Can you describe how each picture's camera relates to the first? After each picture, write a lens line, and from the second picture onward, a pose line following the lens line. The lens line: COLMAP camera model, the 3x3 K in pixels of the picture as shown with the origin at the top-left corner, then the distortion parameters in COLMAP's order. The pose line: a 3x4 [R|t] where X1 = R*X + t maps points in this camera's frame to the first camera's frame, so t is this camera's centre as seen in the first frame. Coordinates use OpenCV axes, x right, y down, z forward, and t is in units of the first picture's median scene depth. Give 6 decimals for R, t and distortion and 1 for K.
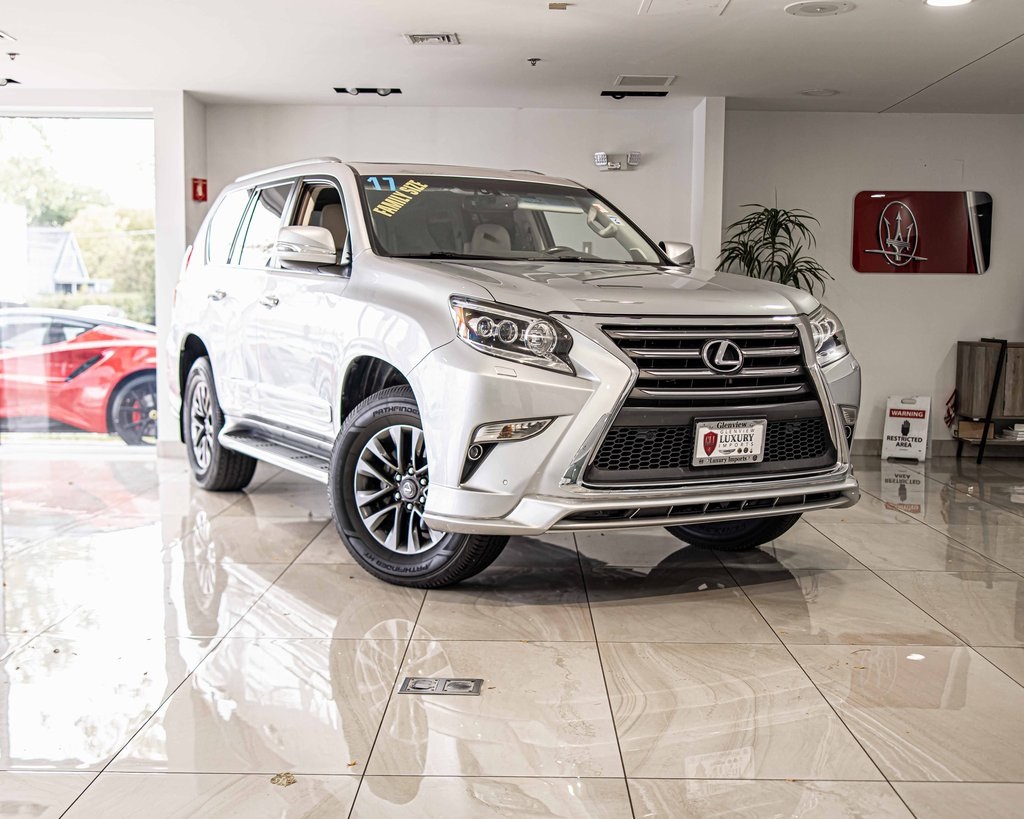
lens RADIAL K [[1252.3, 0, 512.0], [0, 1252.3, 409.5], [0, 0, 1]] dist [-0.011920, 0.003799]
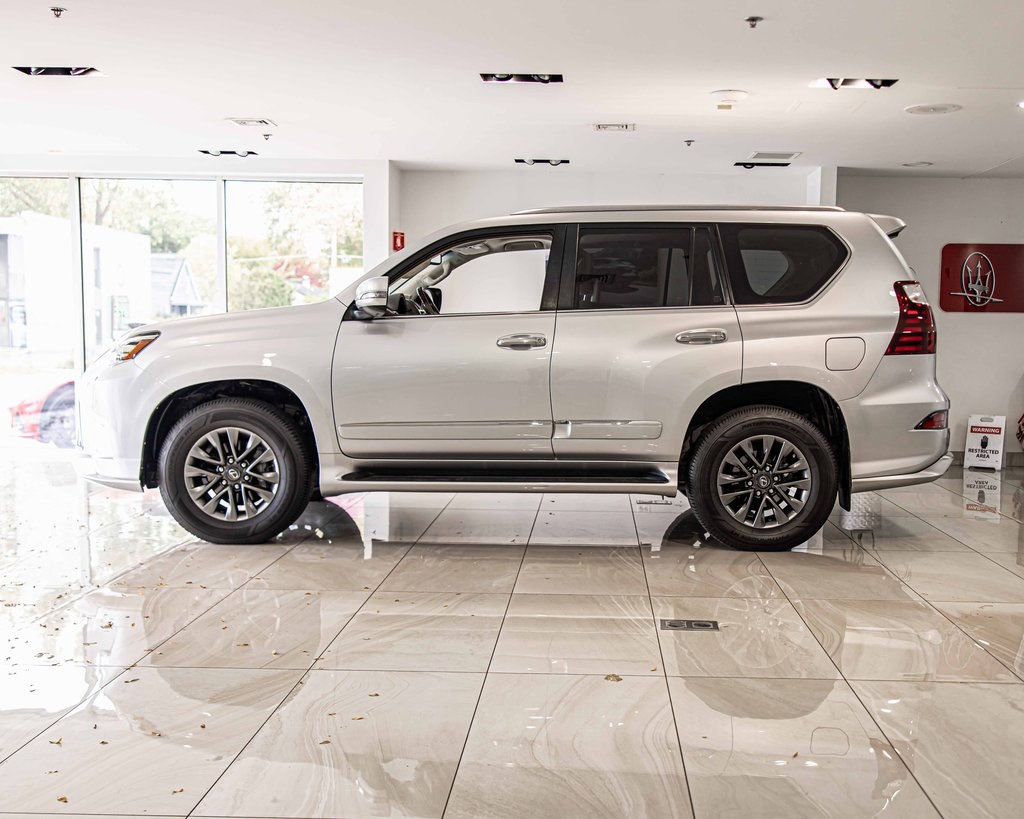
lens RADIAL K [[1257.3, 0, 512.0], [0, 1257.3, 409.5], [0, 0, 1]] dist [0.000855, 0.019012]
pose [[0.999915, 0.005371, -0.011919, -0.125048], [-0.005492, 0.999934, -0.010105, -0.001715], [0.011864, 0.010170, 0.999878, -0.210957]]
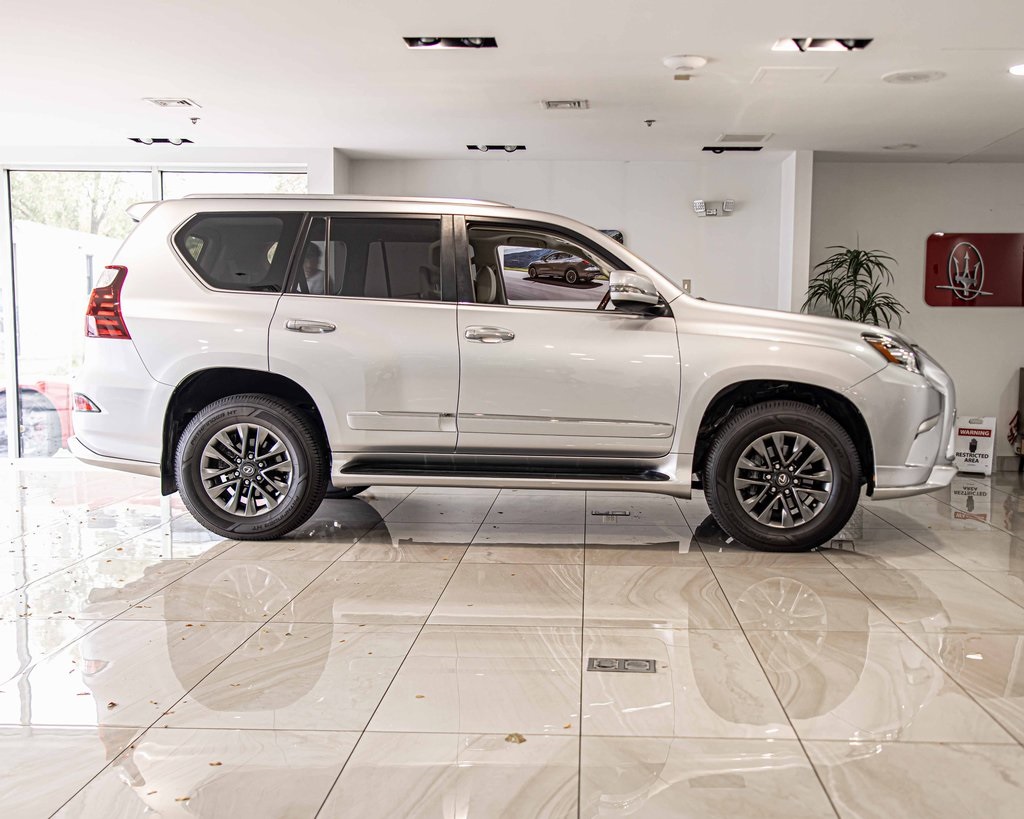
lens RADIAL K [[1169.2, 0, 515.2], [0, 1169.2, 421.0], [0, 0, 1]] dist [0.005473, -0.009955]
pose [[0.999600, 0.000619, -0.028267, -0.066179], [-0.000727, 0.999992, -0.003836, -0.002740], [0.028265, 0.003855, 0.999593, -0.056720]]
